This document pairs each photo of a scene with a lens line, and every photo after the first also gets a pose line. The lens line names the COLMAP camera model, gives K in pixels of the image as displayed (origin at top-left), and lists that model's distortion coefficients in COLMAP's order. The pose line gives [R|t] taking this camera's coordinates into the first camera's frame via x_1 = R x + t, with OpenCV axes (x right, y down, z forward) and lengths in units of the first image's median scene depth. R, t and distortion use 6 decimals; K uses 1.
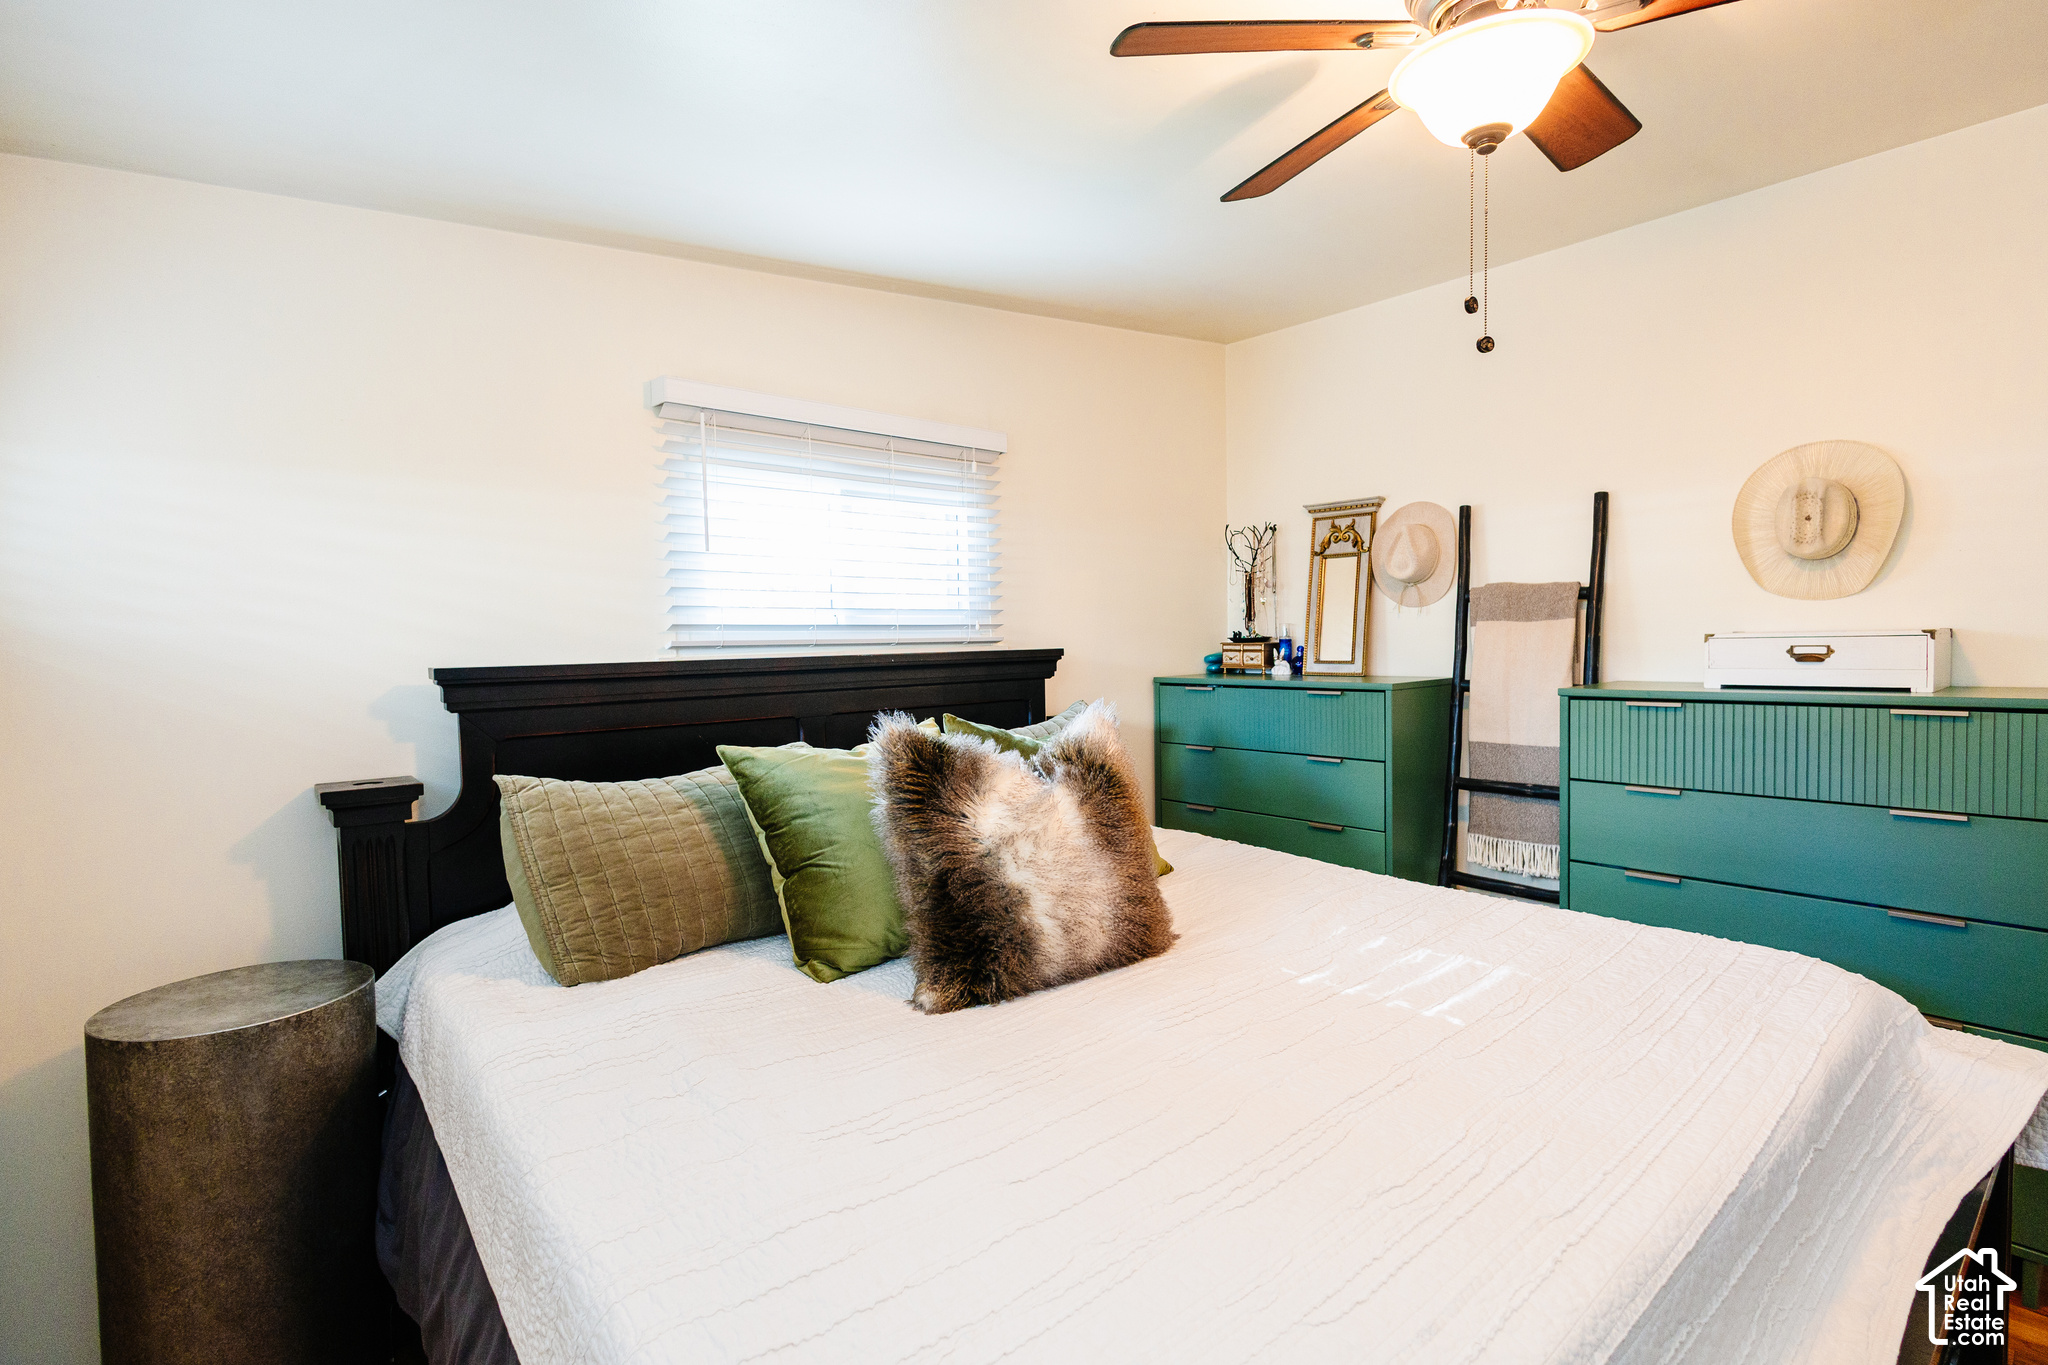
lens RADIAL K [[951.9, 0, 1041.9], [0, 951.9, 680.0], [0, 0, 1]] dist [0.009665, -0.001647]
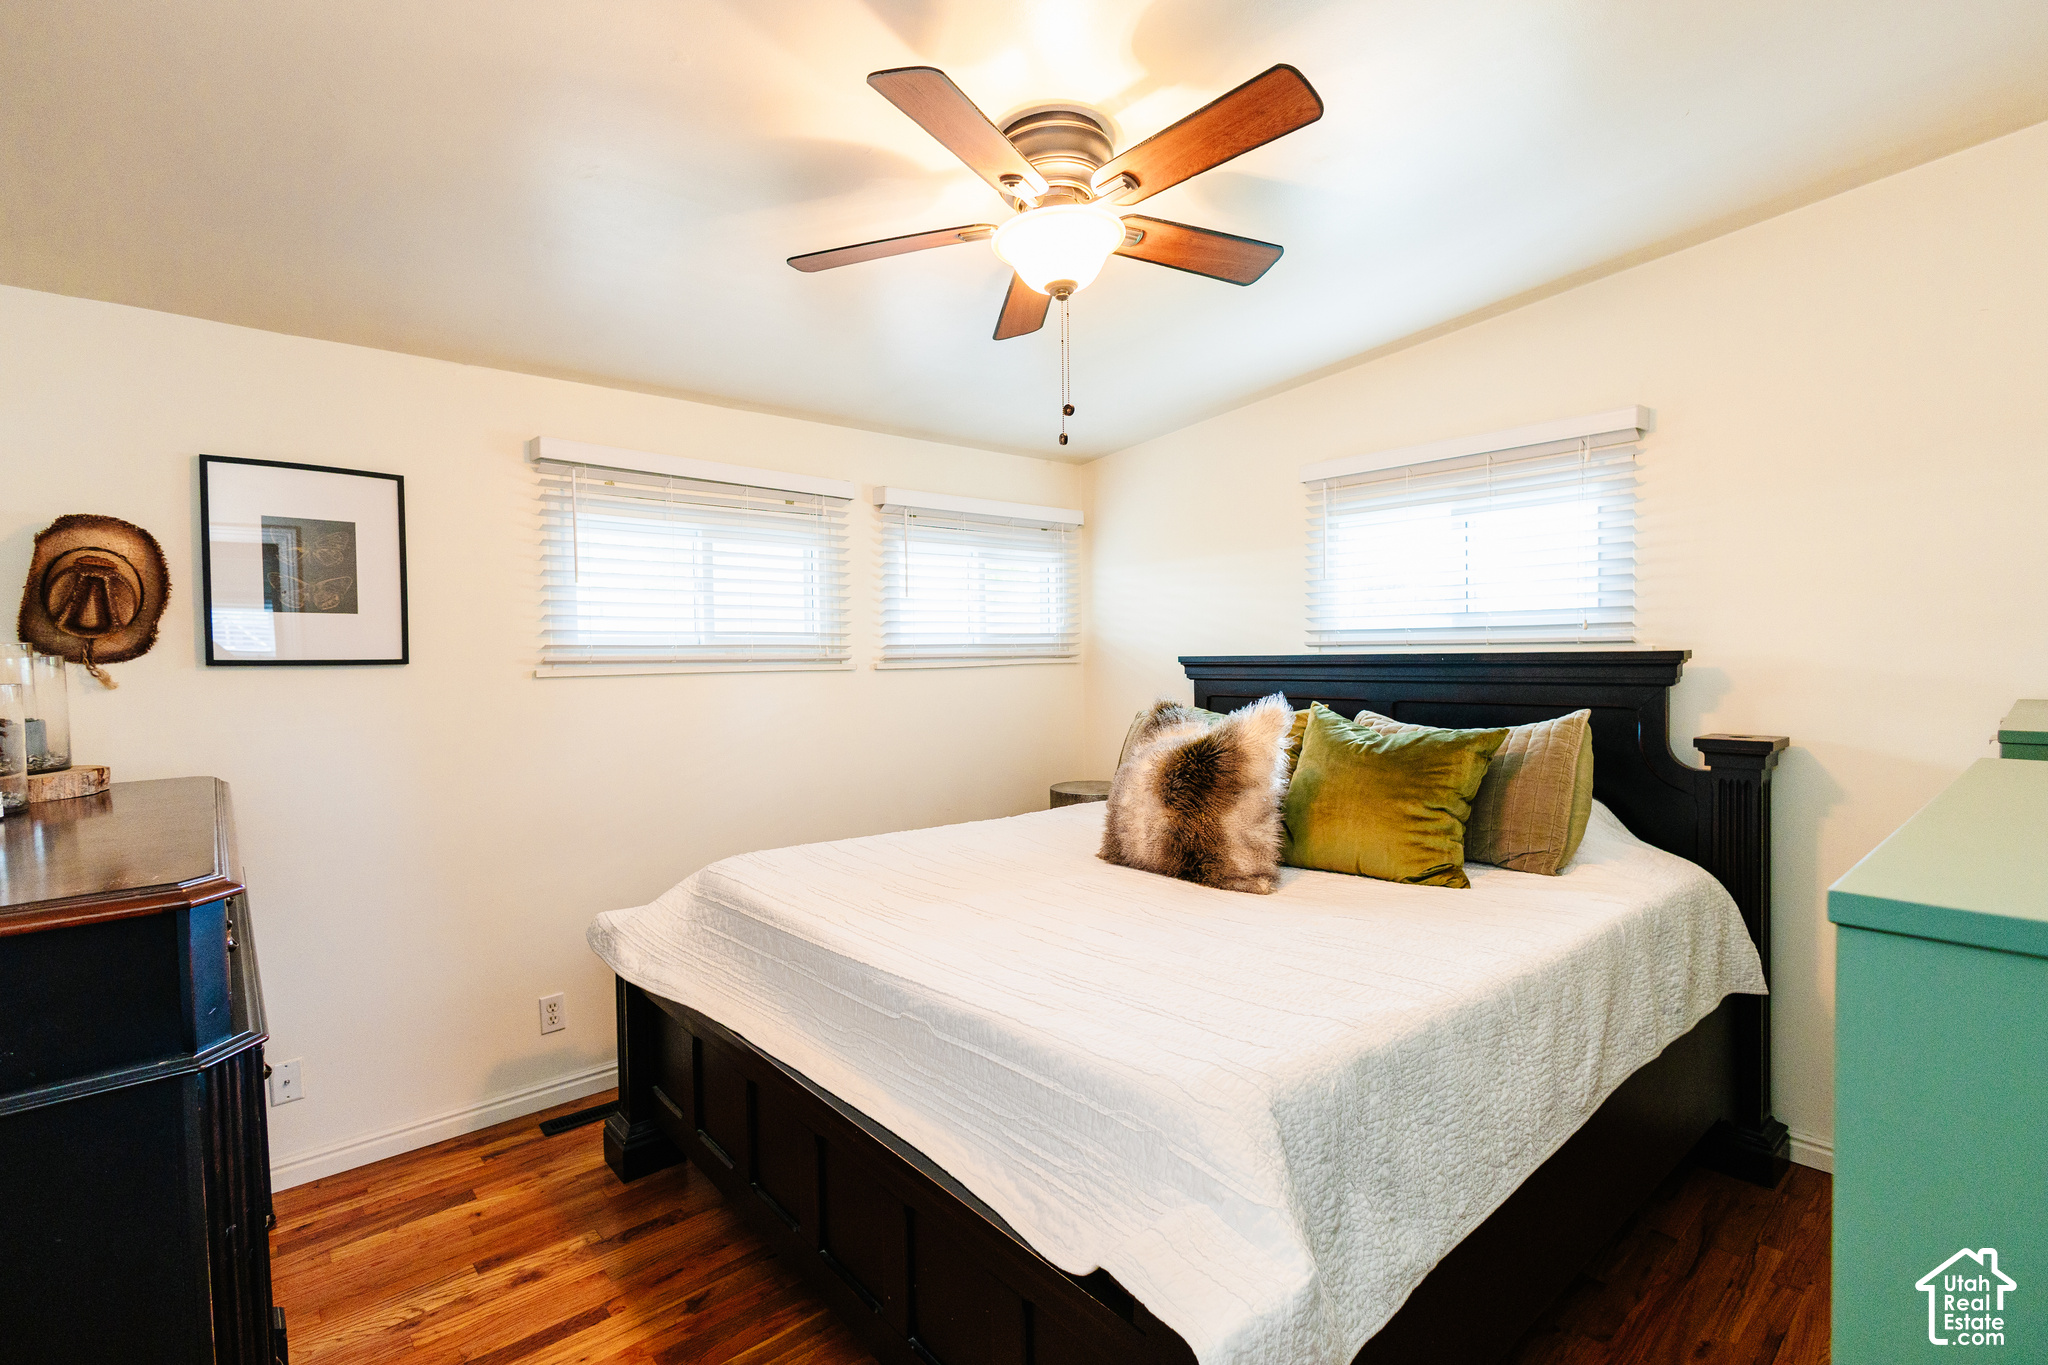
lens RADIAL K [[951.9, 0, 1042.4], [0, 951.9, 677.6], [0, 0, 1]] dist [0.009665, -0.001647]
pose [[0.009200, 0.043473, -0.999012, 1.060061], [-0.031213, 0.998580, 0.043167, -0.035040], [0.999470, 0.030785, 0.010544, 0.559330]]
